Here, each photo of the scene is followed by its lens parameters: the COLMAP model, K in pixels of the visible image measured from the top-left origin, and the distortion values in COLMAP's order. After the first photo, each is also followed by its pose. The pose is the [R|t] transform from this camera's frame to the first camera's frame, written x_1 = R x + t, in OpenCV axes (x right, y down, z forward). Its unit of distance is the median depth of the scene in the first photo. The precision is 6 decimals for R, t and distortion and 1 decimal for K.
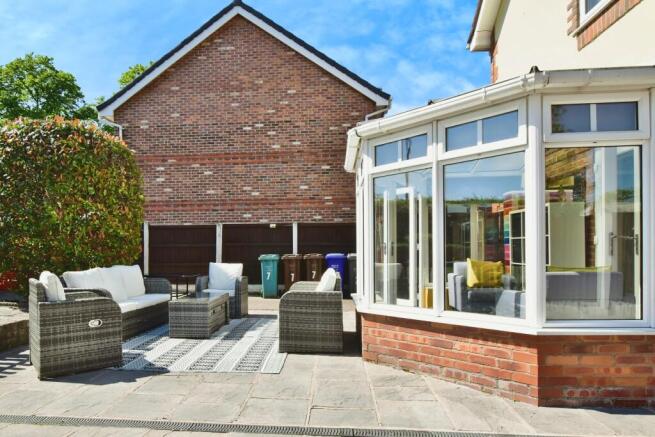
lens RADIAL K [[405.7, 0, 312.0], [0, 405.7, 250.3], [0, 0, 1]] dist [-0.008309, -0.000021]
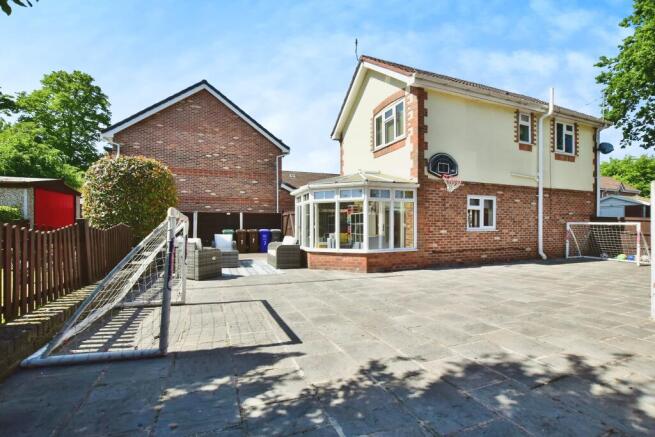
lens RADIAL K [[301.4, 0, 324.8], [0, 301.4, 221.2], [0, 0, 1]] dist [0.000231, -0.000017]
pose [[0.900050, 0.014598, 0.435541, -0.301979], [-0.008399, 0.999834, -0.016153, -0.009308], [-0.435705, 0.010880, 0.900024, -0.398779]]
